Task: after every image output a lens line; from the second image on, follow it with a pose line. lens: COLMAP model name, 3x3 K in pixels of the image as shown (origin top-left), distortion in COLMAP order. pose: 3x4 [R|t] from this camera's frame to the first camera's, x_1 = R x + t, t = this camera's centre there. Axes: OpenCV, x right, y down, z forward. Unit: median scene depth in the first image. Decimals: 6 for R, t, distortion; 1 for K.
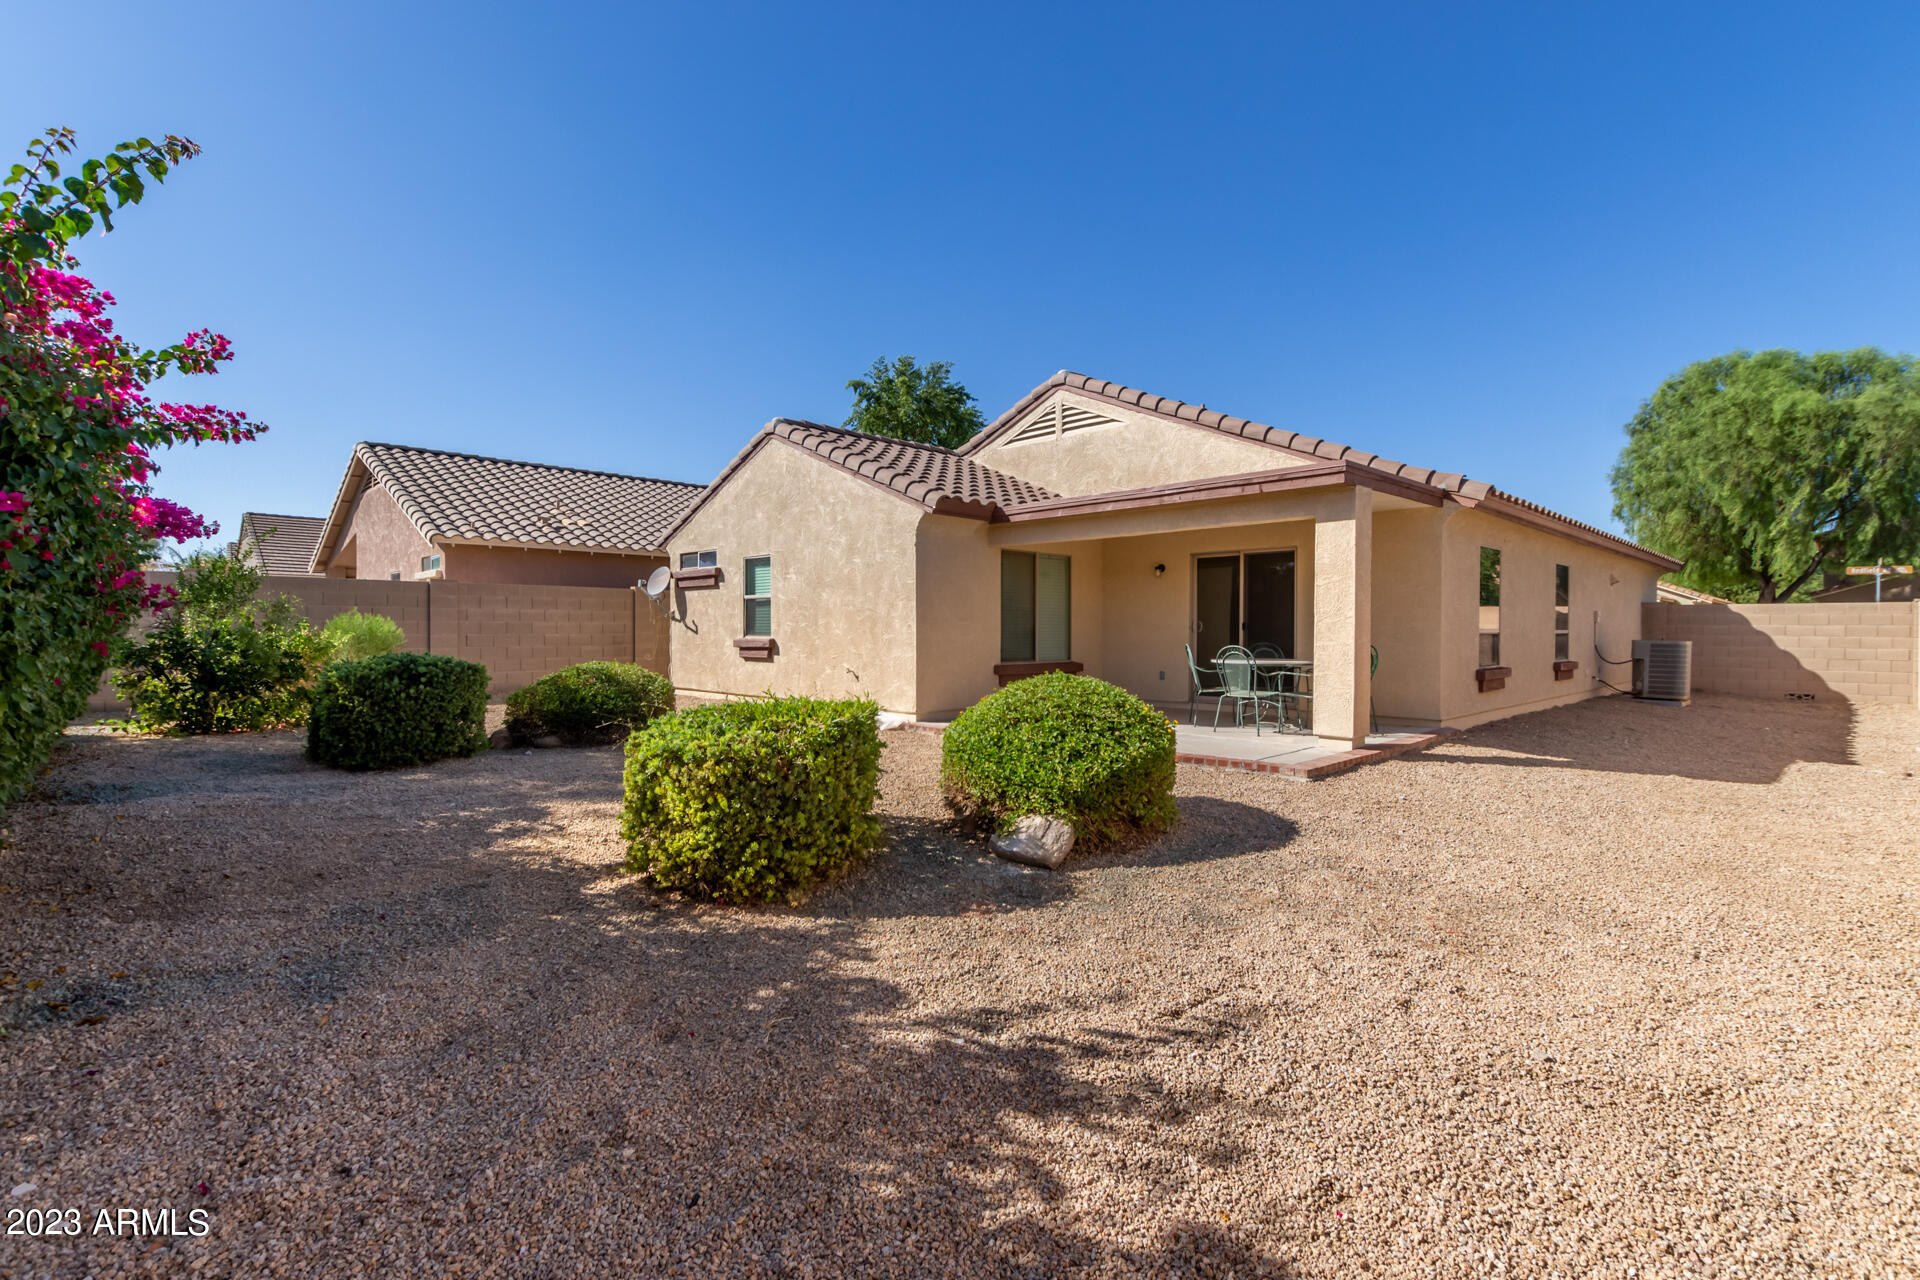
lens RADIAL K [[881.1, 0, 963.2], [0, 881.1, 645.7], [0, 0, 1]] dist [0.002710, -0.000294]
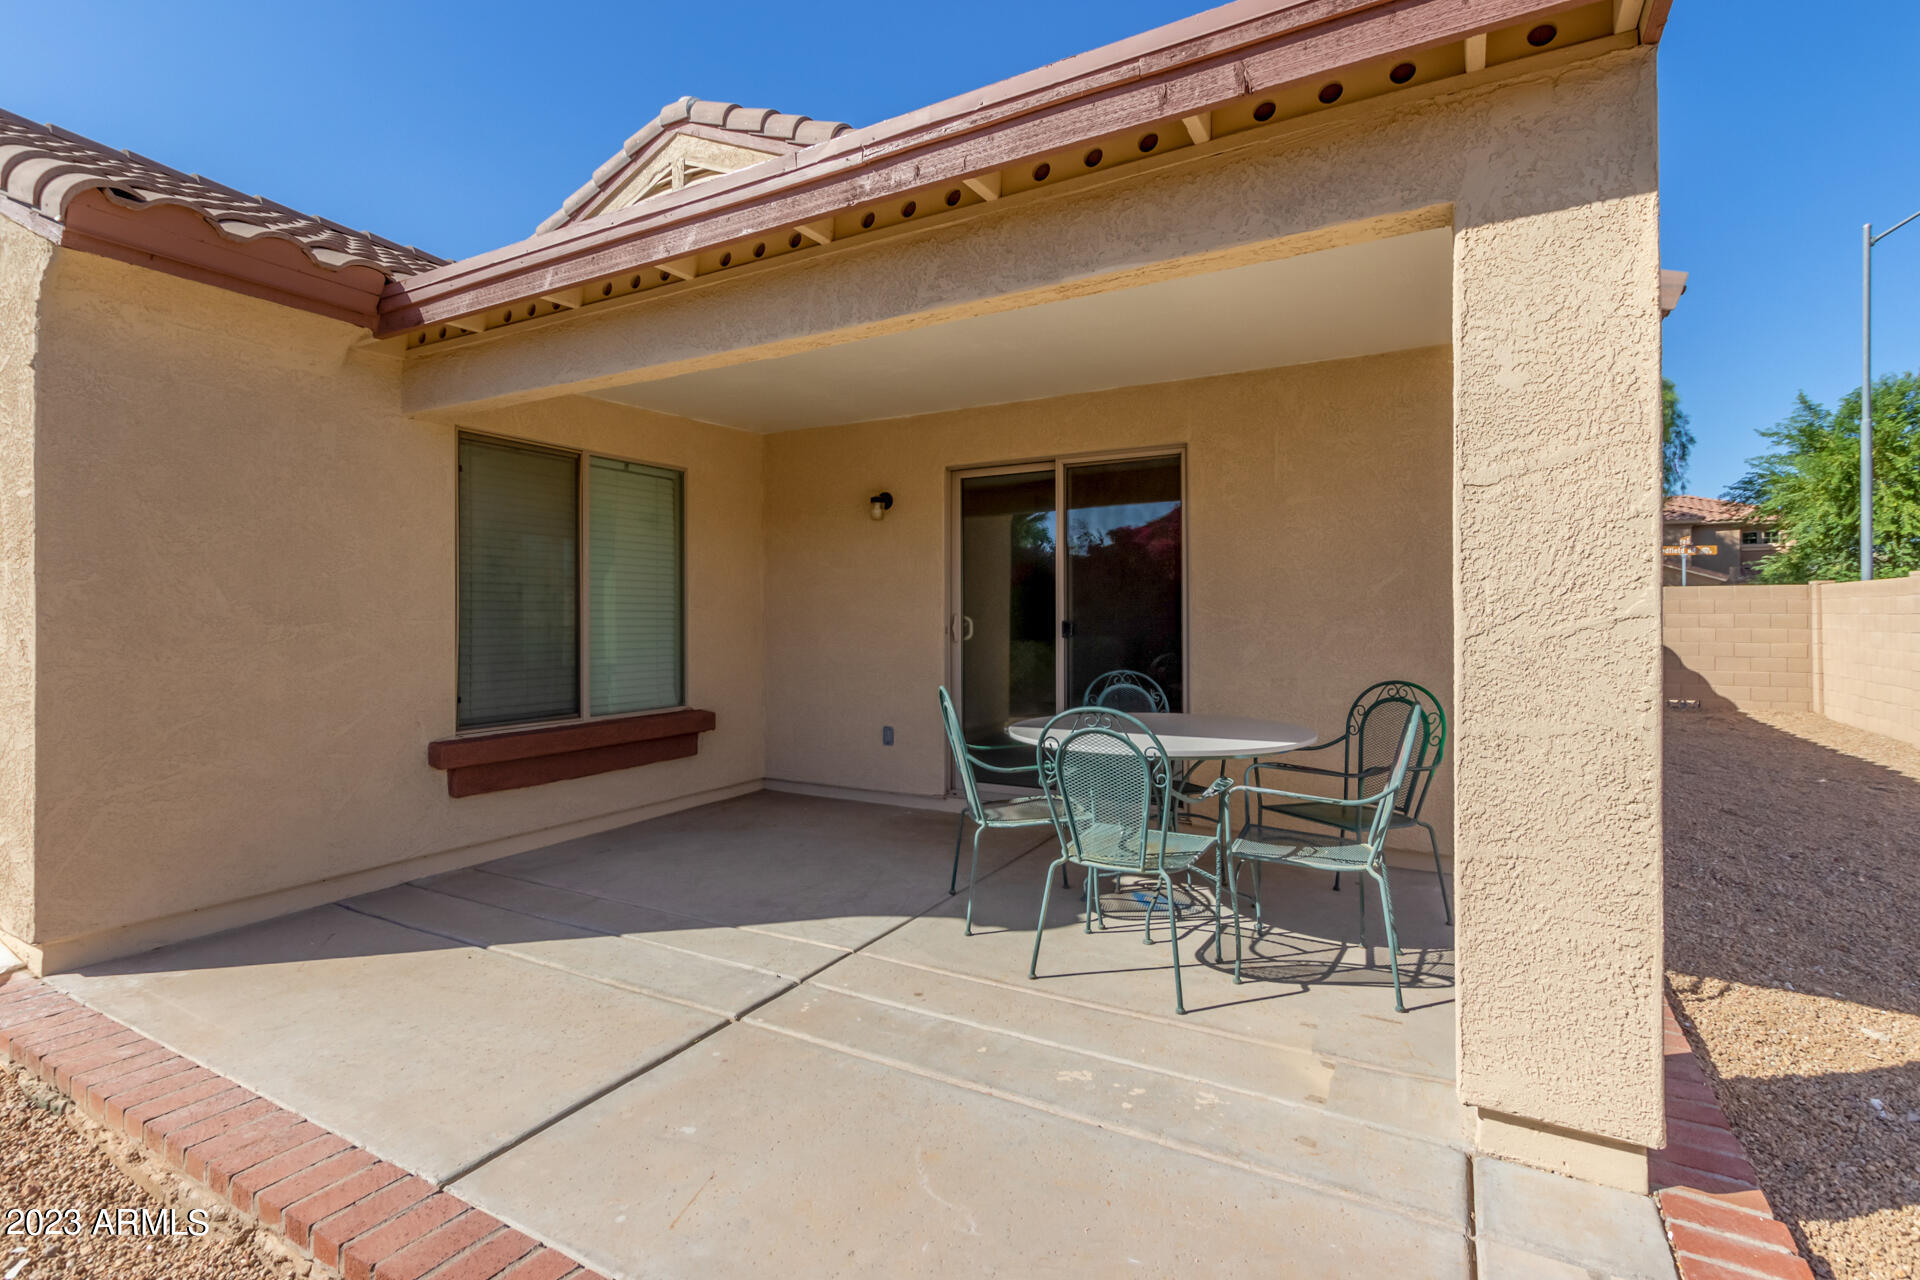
lens RADIAL K [[881.1, 0, 960.5], [0, 881.1, 629.1], [0, 0, 1]] dist [0.002710, -0.000294]
pose [[0.962127, -0.009254, 0.272444, 0.139896], [0.009780, 0.999952, -0.000572, -0.020848], [-0.272426, 0.003215, 0.962171, 0.559100]]
